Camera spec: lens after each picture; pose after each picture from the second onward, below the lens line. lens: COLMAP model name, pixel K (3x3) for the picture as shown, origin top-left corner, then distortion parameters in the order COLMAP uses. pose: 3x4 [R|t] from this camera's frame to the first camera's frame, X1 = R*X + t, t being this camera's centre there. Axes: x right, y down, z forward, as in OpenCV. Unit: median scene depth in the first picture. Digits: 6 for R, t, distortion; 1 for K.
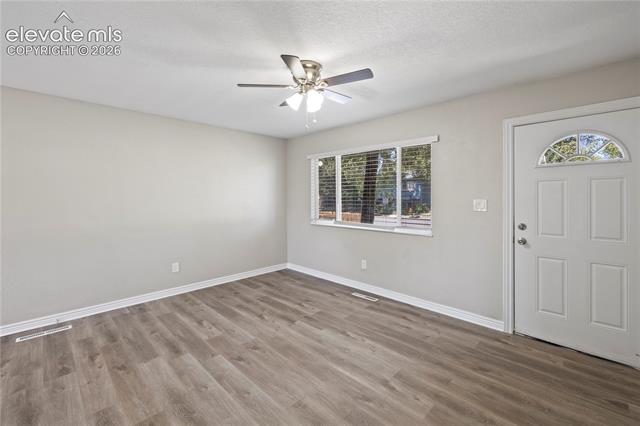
lens RADIAL K [[274.4, 0, 318.8], [0, 274.4, 195.1], [0, 0, 1]] dist [0.000804, -0.001151]
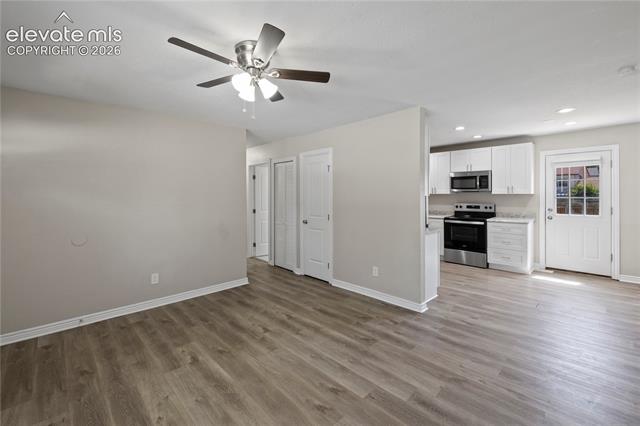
lens RADIAL K [[274.4, 0, 320.6], [0, 274.4, 195.6], [0, 0, 1]] dist [0.000804, -0.001151]
pose [[-0.999860, 0.011054, 0.012551, -0.226976], [0.011036, 0.999938, -0.001511, 0.000580], [-0.012567, -0.001372, -0.999920, 1.592208]]
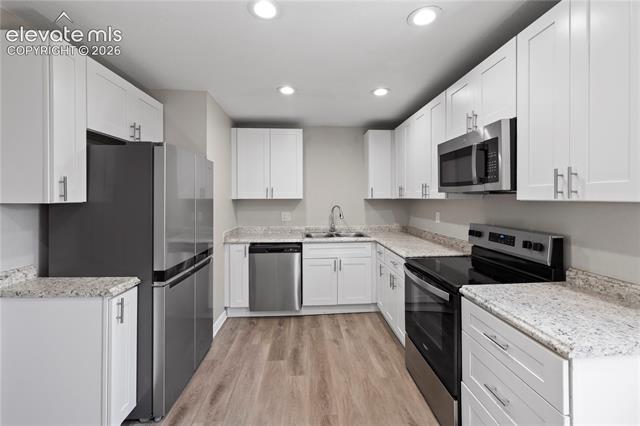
lens RADIAL K [[274.4, 0, 321.8], [0, 274.4, 200.1], [0, 0, 1]] dist [0.000804, -0.001151]
pose [[-0.749811, 0.001760, 0.661650, -1.513323], [0.000141, 0.999997, -0.002501, 0.000511], [-0.661652, -0.001782, -0.749809, 0.285741]]
